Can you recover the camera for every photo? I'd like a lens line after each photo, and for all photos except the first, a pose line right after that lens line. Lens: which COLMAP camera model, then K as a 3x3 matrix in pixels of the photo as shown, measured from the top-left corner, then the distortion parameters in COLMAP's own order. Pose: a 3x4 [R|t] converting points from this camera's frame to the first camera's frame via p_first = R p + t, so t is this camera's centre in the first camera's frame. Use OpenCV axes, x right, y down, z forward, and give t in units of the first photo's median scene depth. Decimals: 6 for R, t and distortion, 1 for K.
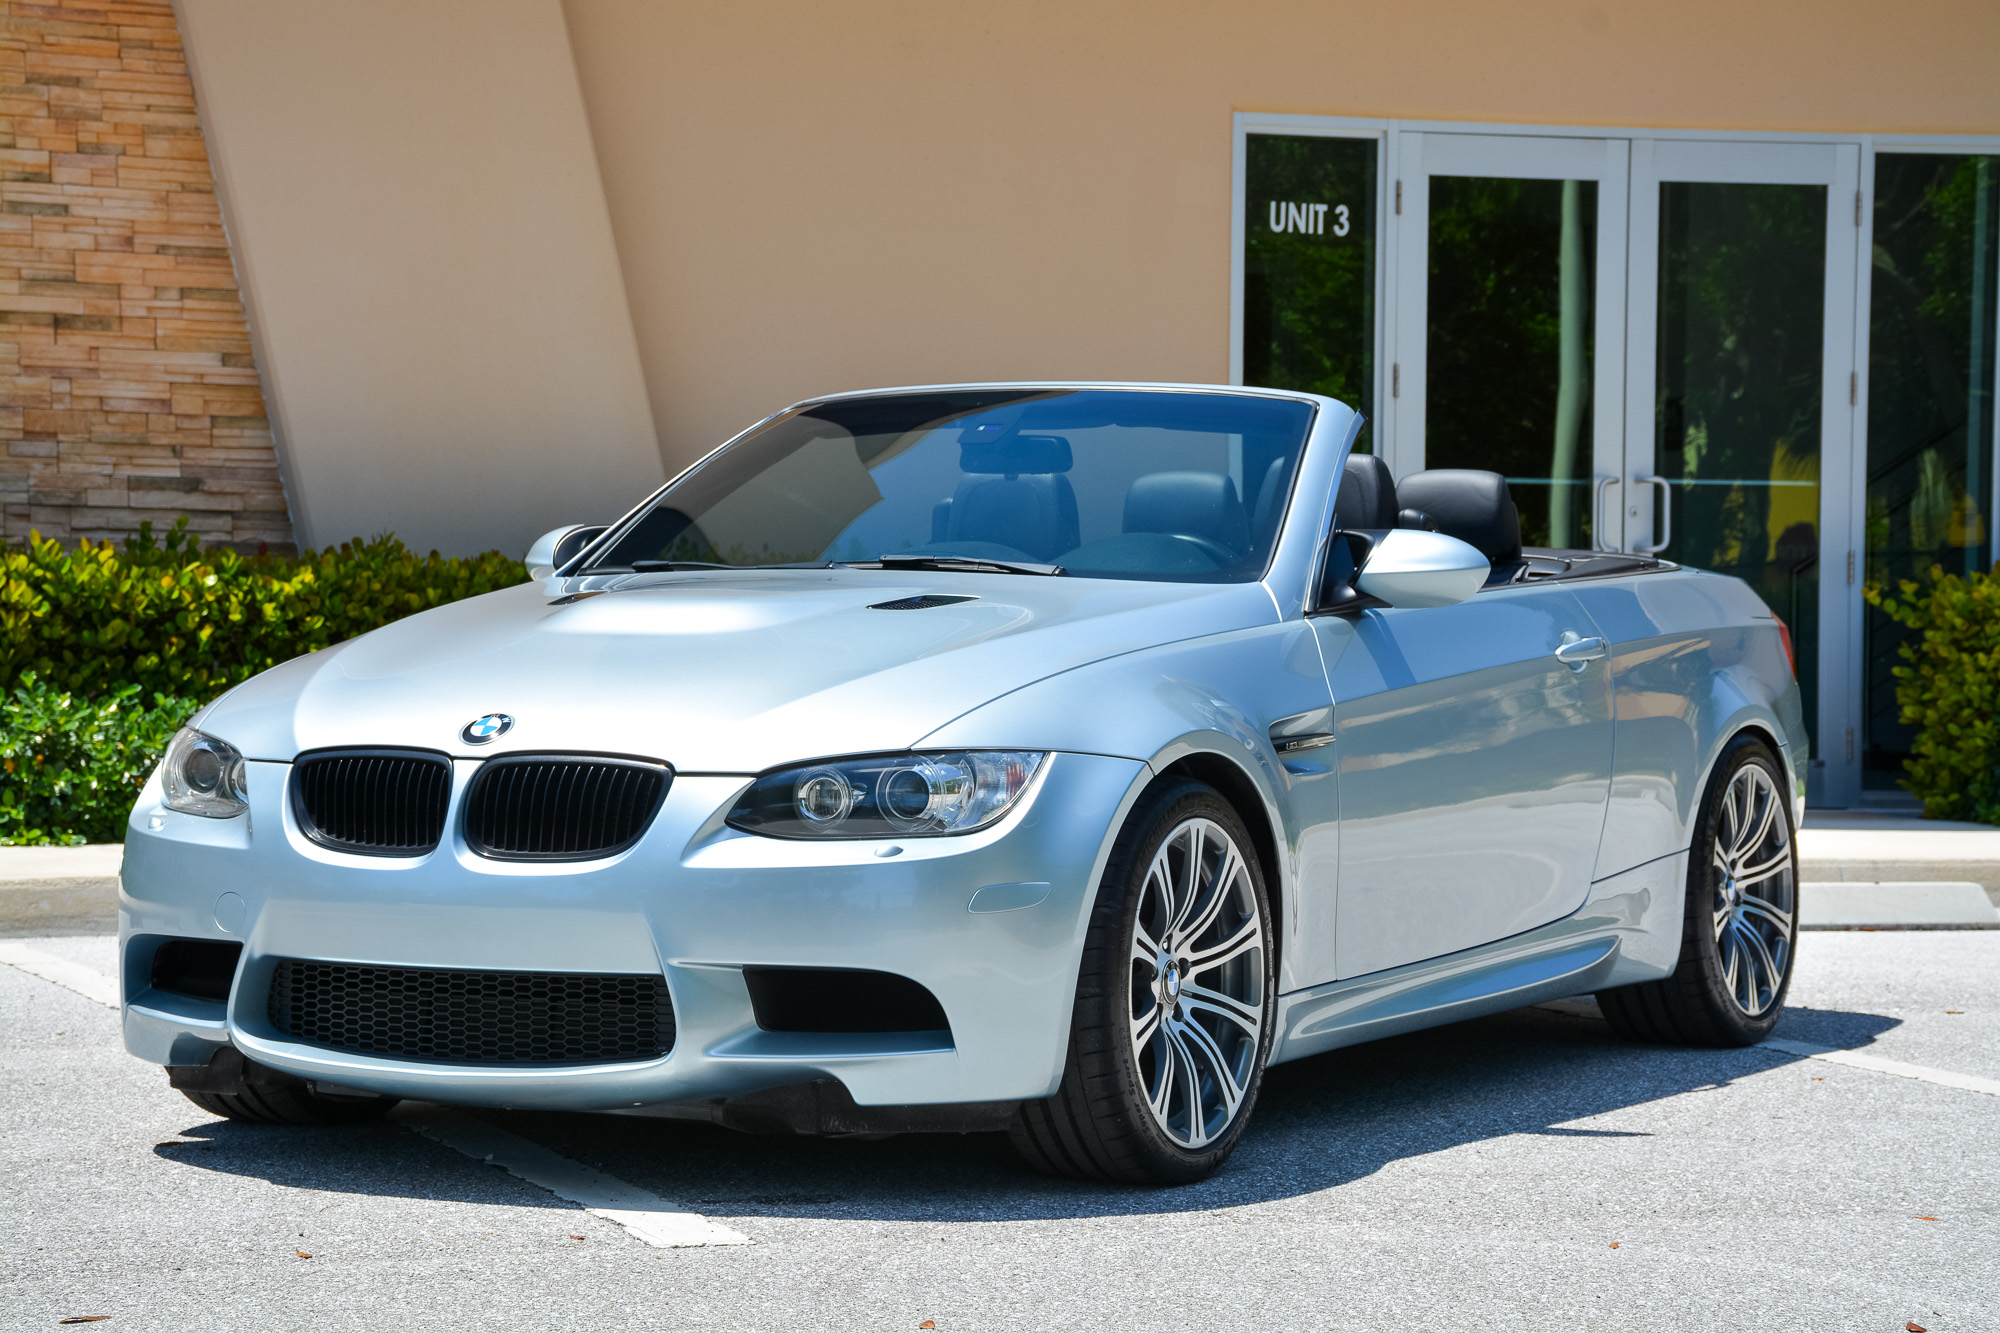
lens RADIAL K [[4694.9, 0, 995.4], [0, 4694.9, 678.4], [0, 0, 1]] dist [0.709143, 0.000000]
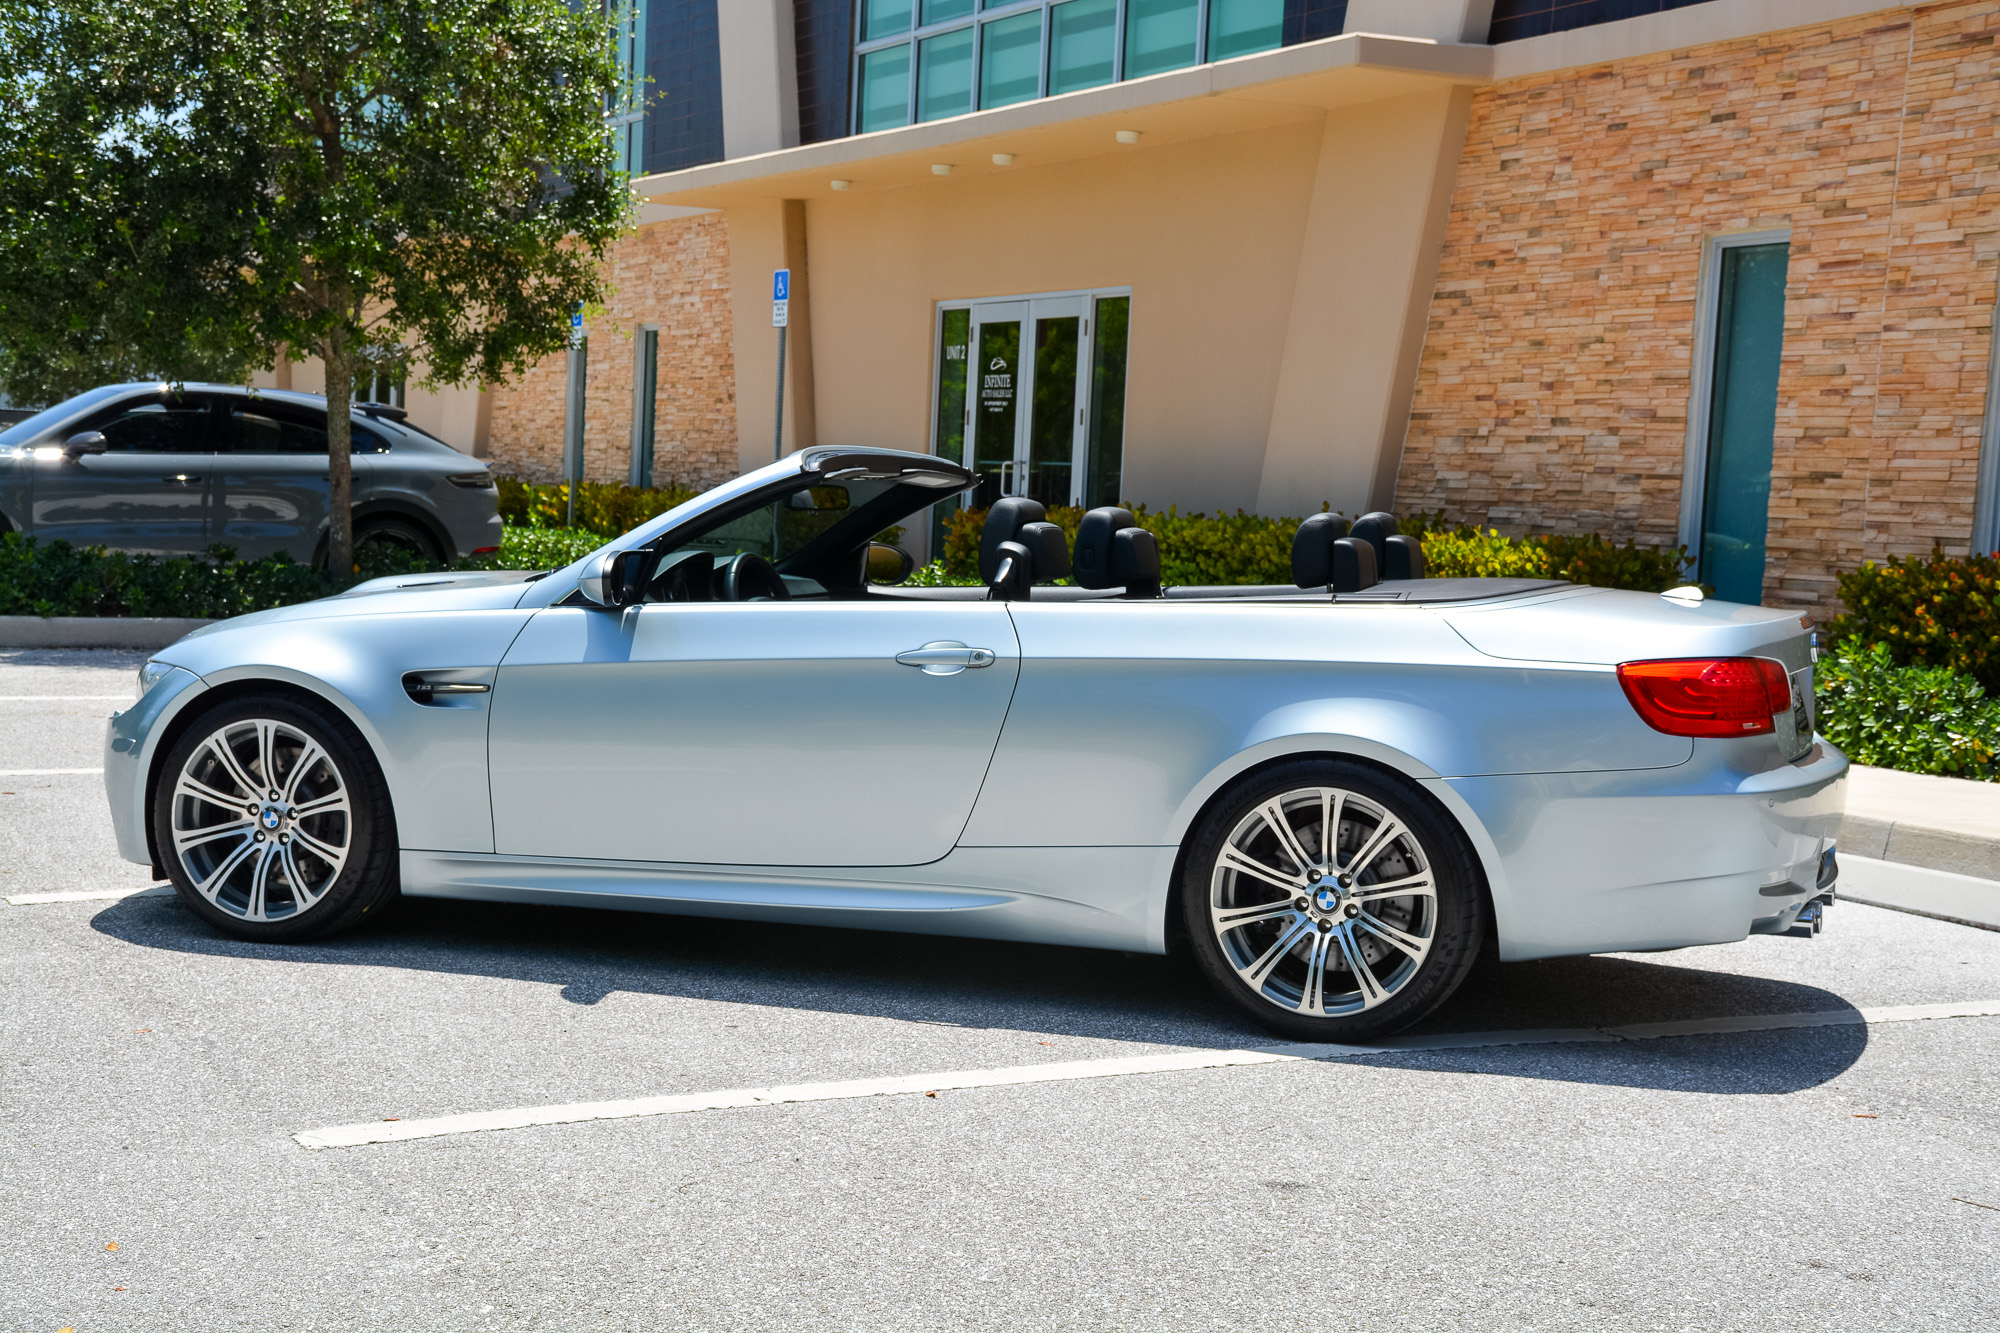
lens RADIAL K [[2941.1, 0, 1010.1], [0, 2941.1, 661.1], [0, 0, 1]] dist [0.190000, 0.000000]
pose [[0.126187, 0.057333, -0.990348, 0.814696], [-0.051515, 0.997360, 0.051175, -0.041639], [0.990668, 0.044560, 0.128808, 0.844437]]
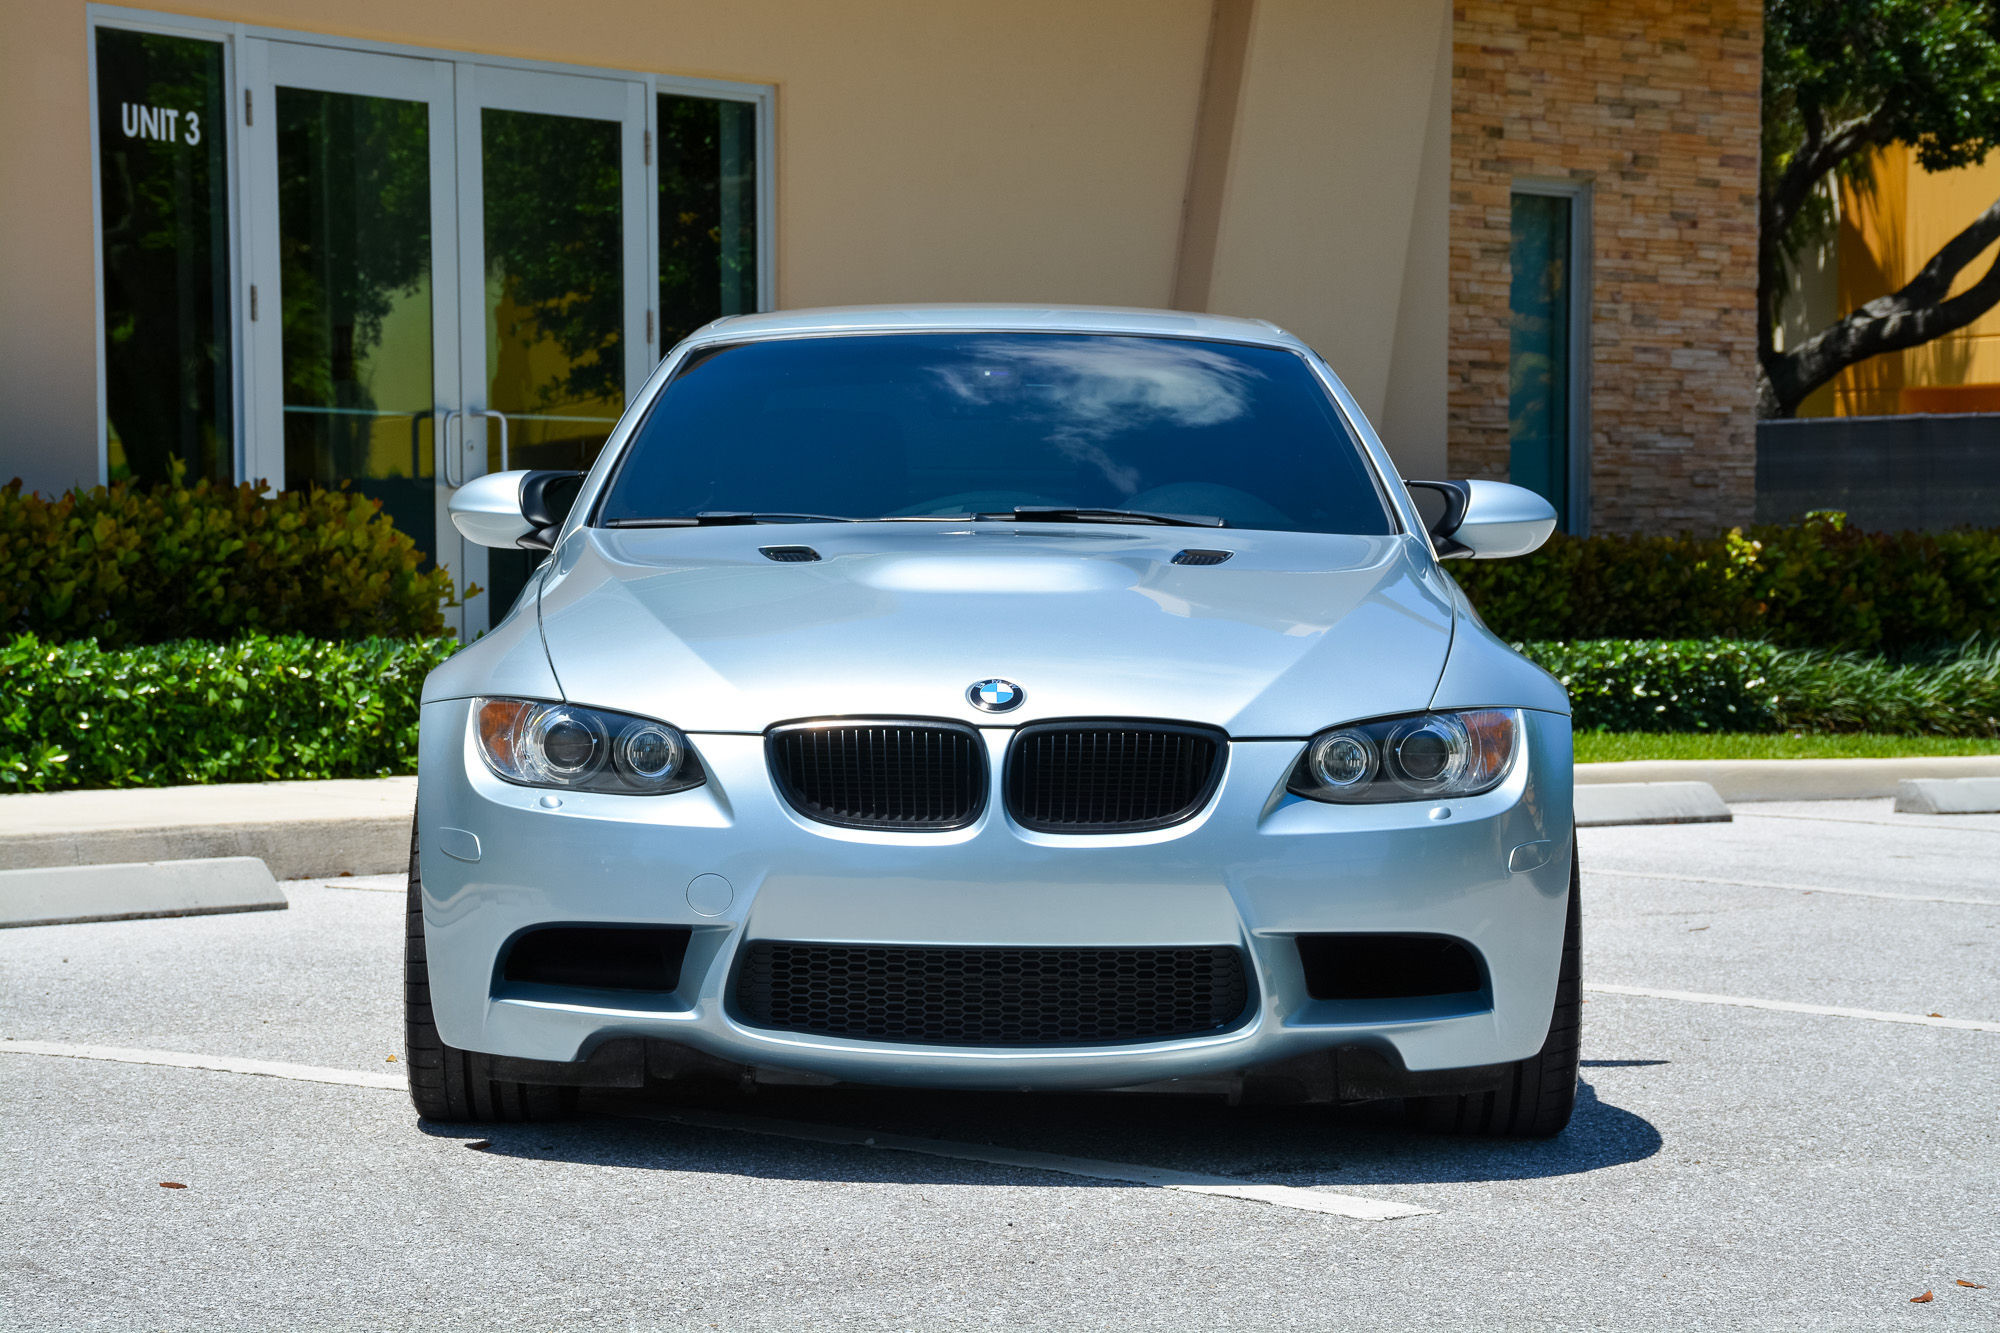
lens RADIAL K [[4866.7, 0, 999.0], [0, 4866.7, 670.9], [0, 0, 1]] dist [0.691220, 0.000000]
pose [[0.892122, -0.017177, 0.451468, -0.403340], [0.010862, 0.999804, 0.016576, -0.007718], [-0.451664, -0.009884, 0.892133, 0.090174]]
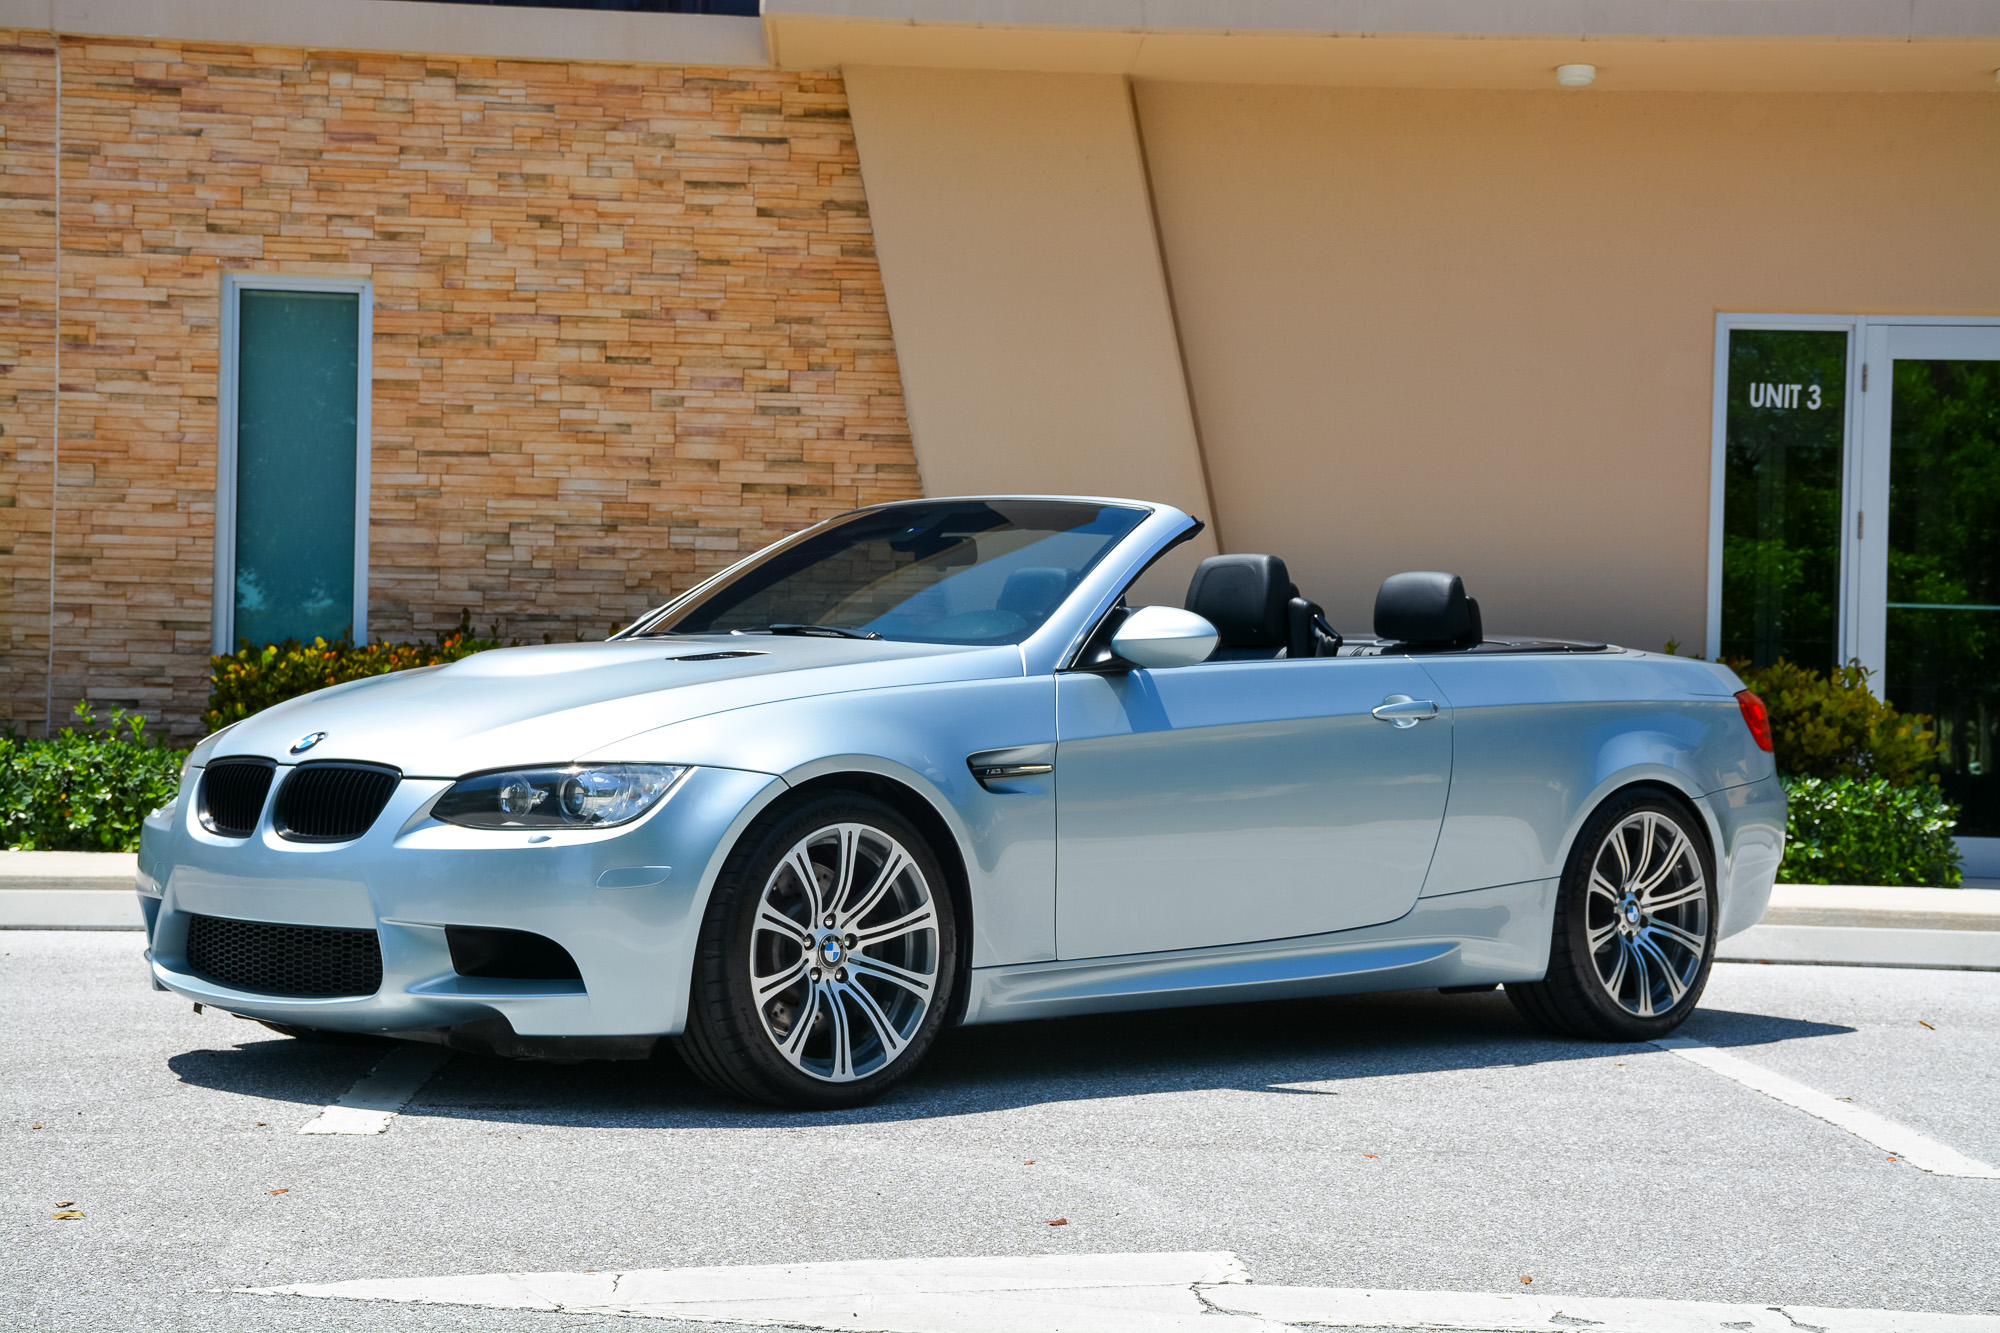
lens RADIAL K [[3548.2, 0, 1000.9], [0, 3548.2, 670.5], [0, 0, 1]] dist [0.344523, 0.000000]
pose [[0.950910, 0.008489, -0.309350, 0.286036], [-0.018790, 0.999363, -0.030335, 0.012676], [0.308895, 0.034659, 0.950464, 0.072444]]
